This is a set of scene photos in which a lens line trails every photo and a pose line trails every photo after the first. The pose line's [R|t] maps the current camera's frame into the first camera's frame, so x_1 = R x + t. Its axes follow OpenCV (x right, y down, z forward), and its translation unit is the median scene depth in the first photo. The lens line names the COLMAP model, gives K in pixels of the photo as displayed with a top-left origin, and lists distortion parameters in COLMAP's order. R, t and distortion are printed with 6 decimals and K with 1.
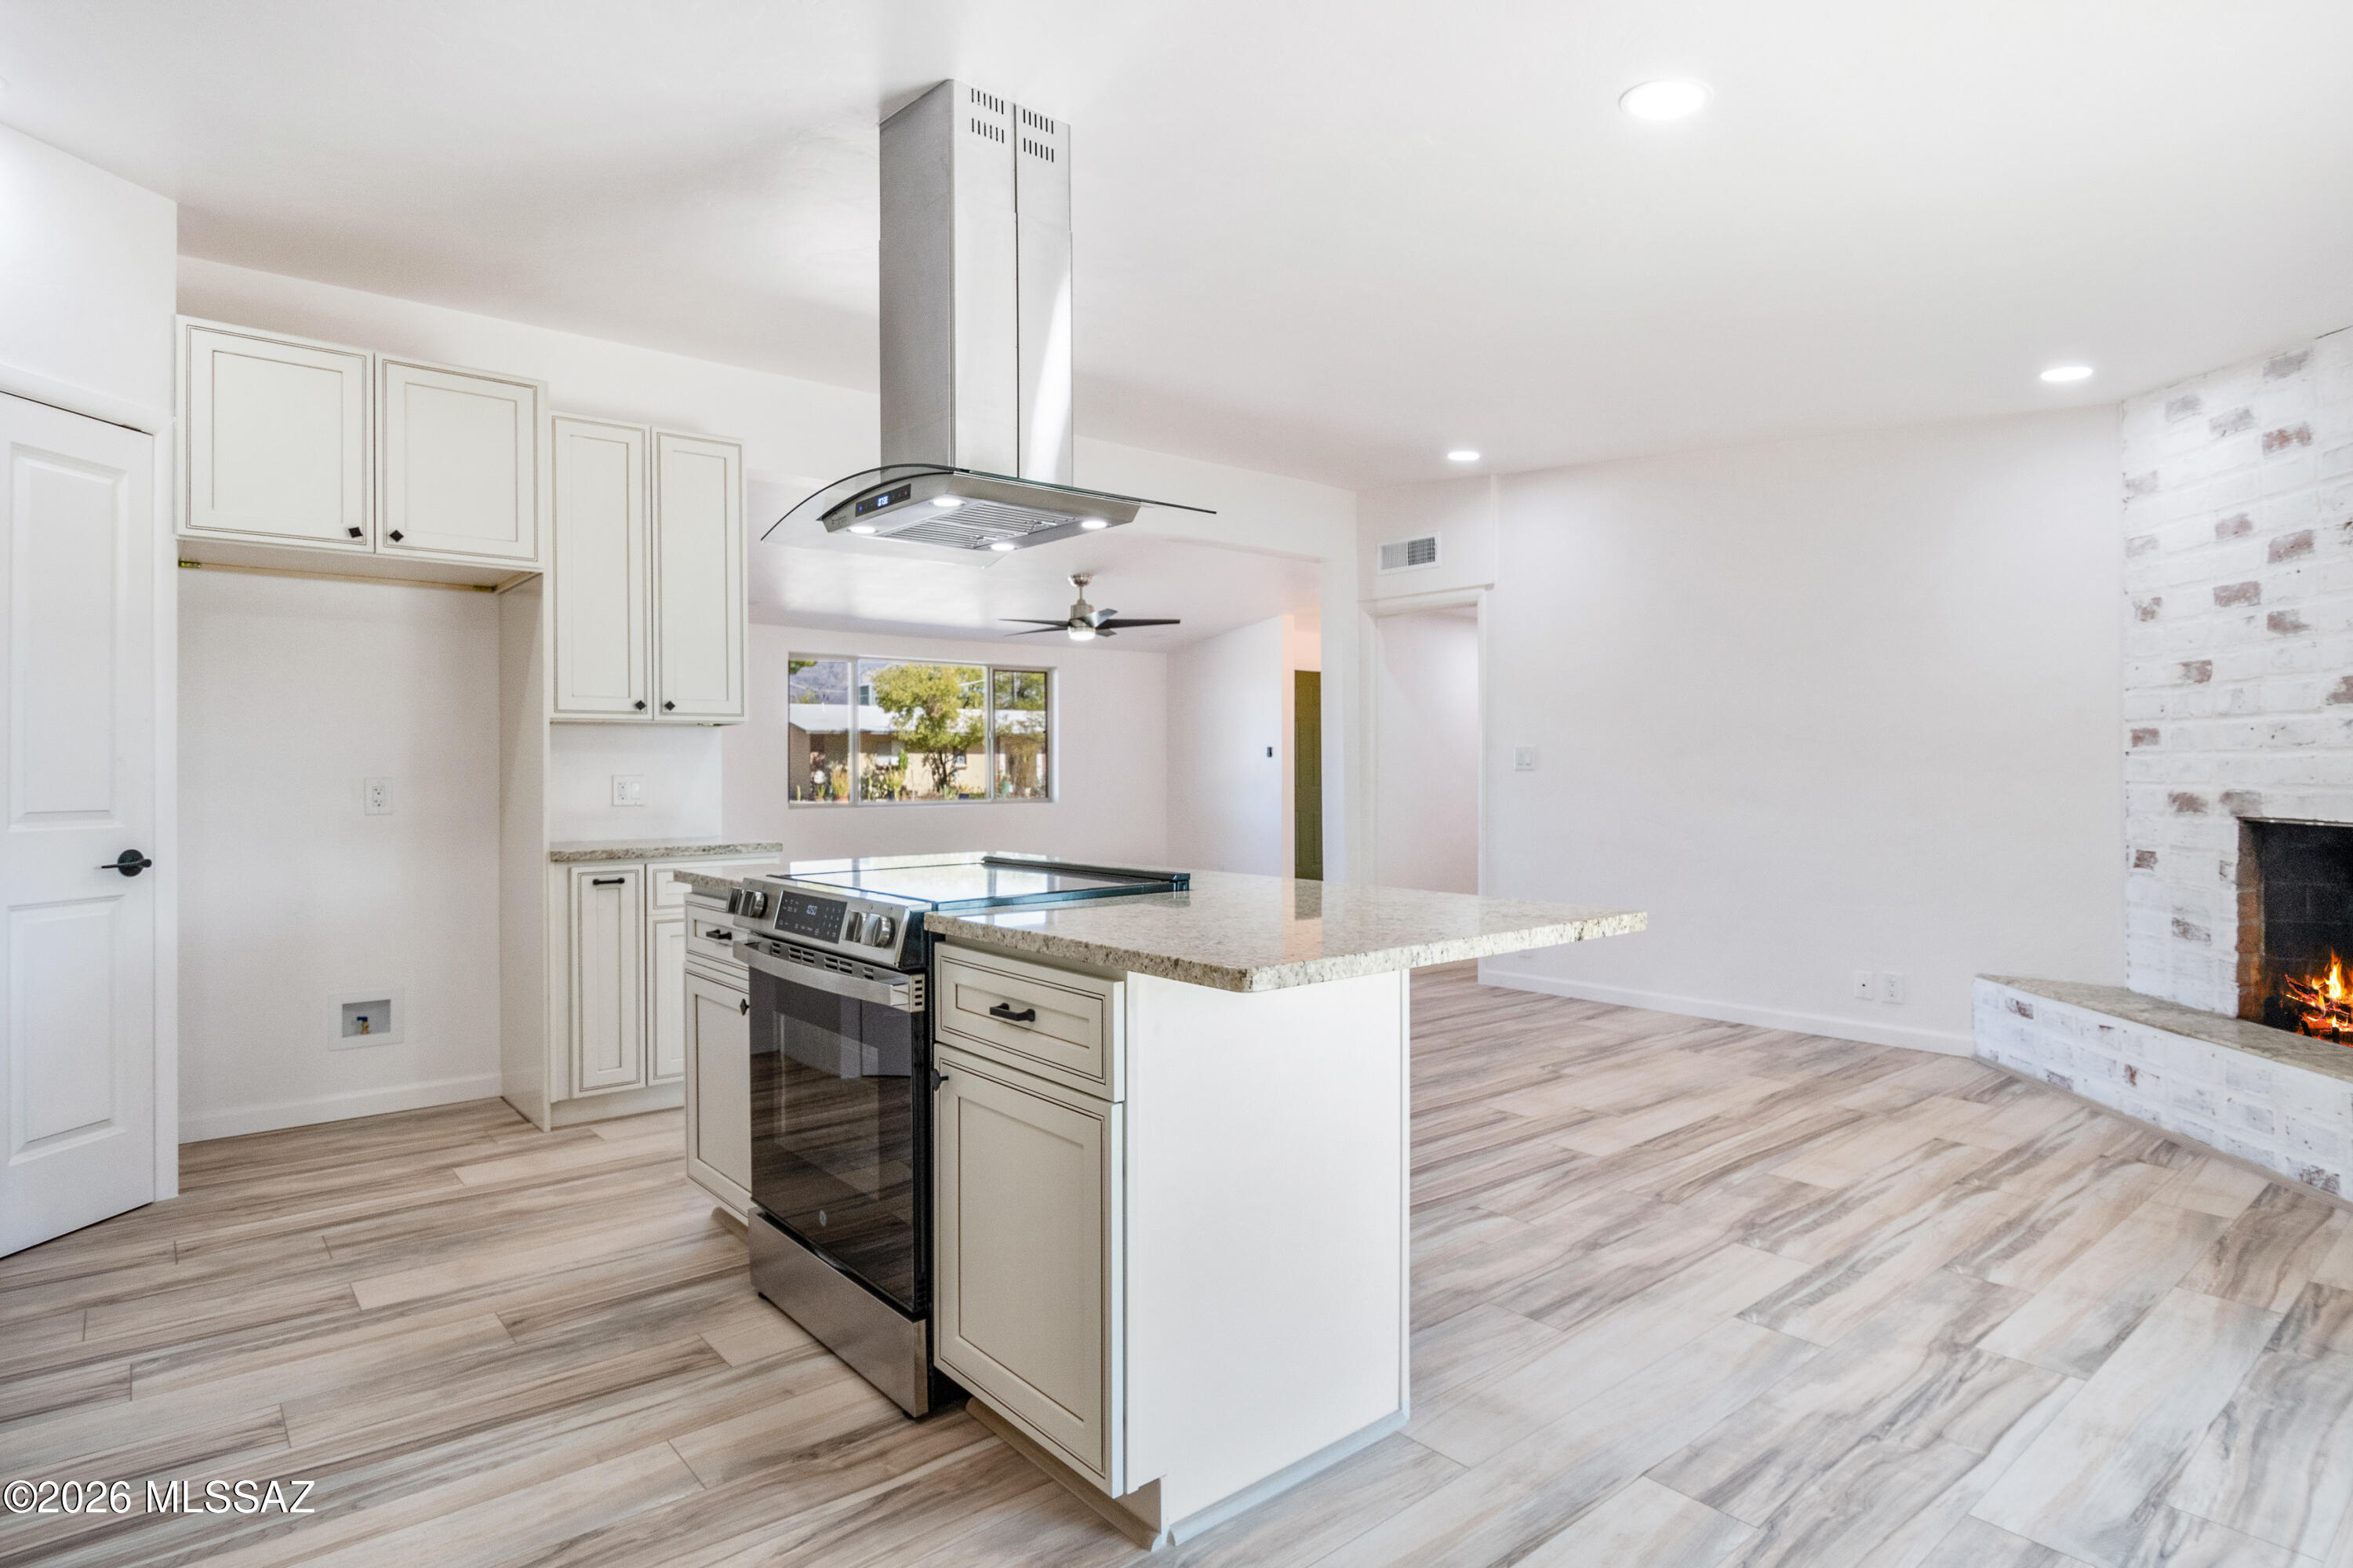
lens RADIAL K [[1258.7, 0, 1204.2], [0, 1258.7, 767.5], [0, 0, 1]] dist [-0.001489, -0.001693]
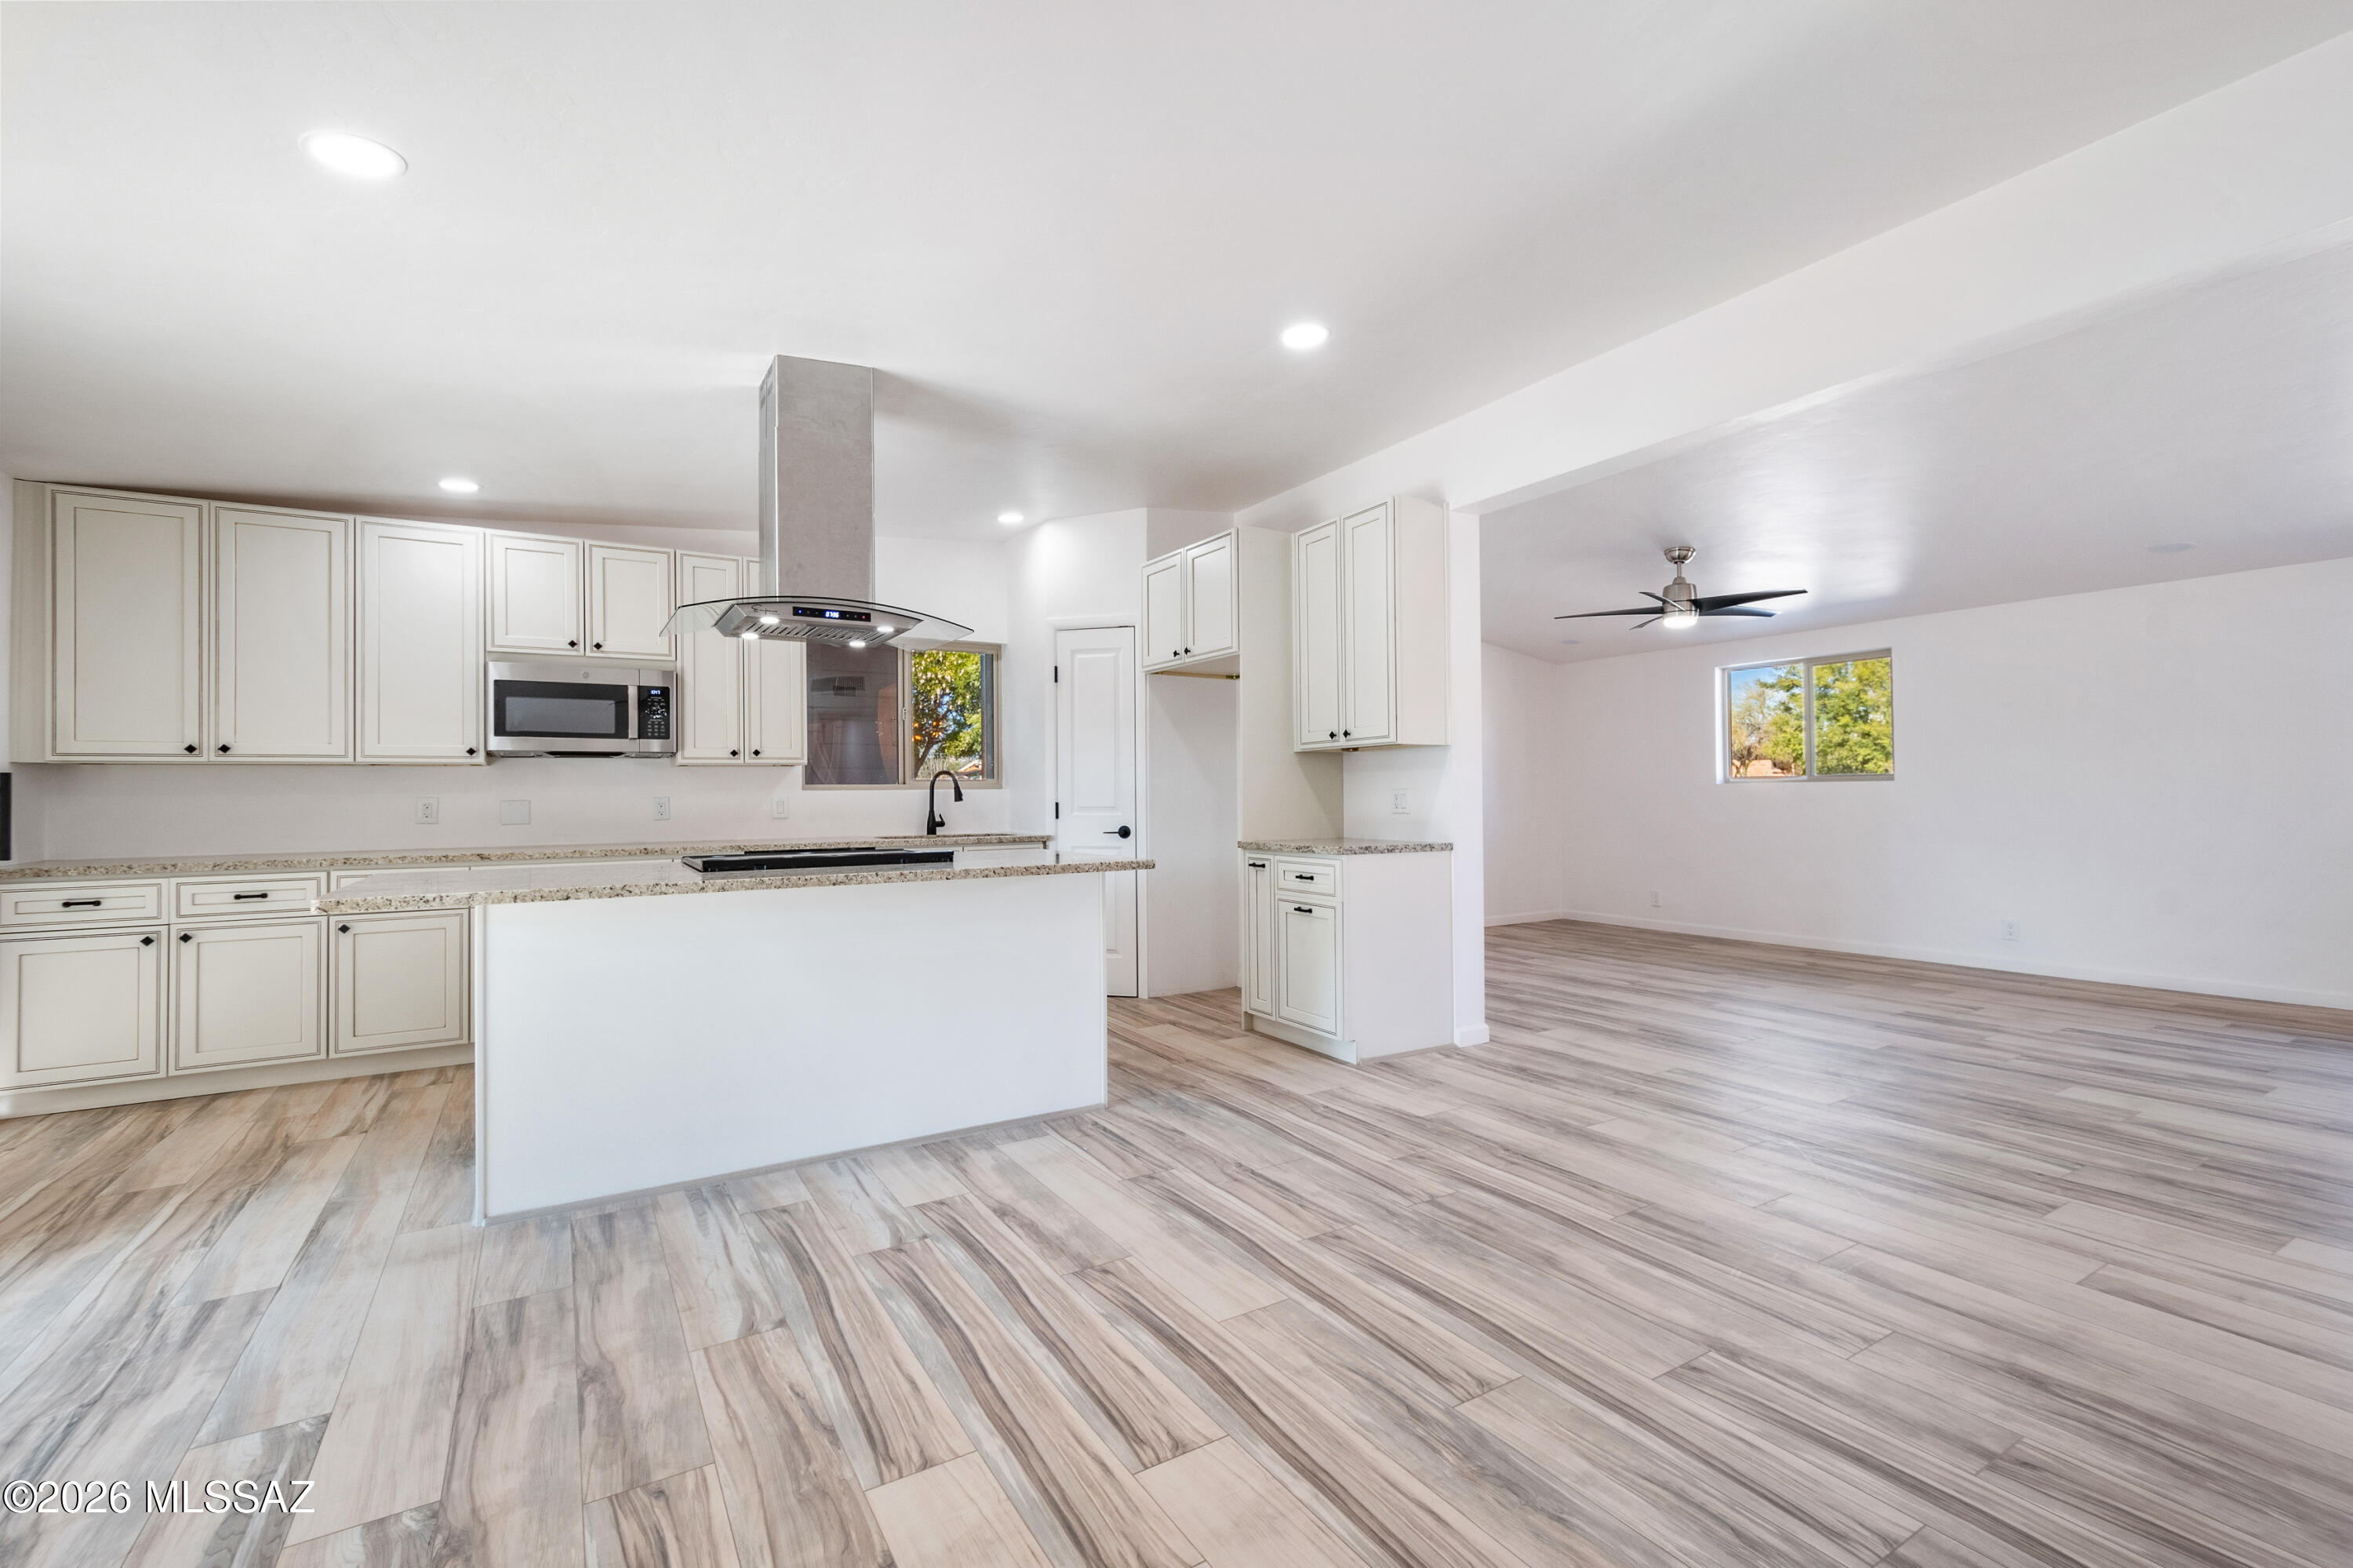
lens RADIAL K [[1031.0, 0, 1189.1], [0, 1031.0, 785.8], [0, 0, 1]] dist [0.001903, 0.001151]
pose [[-0.160865, -0.003741, -0.986969, 0.722214], [0.010597, 0.999929, -0.005517, 0.007956], [0.986919, -0.011346, -0.160814, 1.191856]]
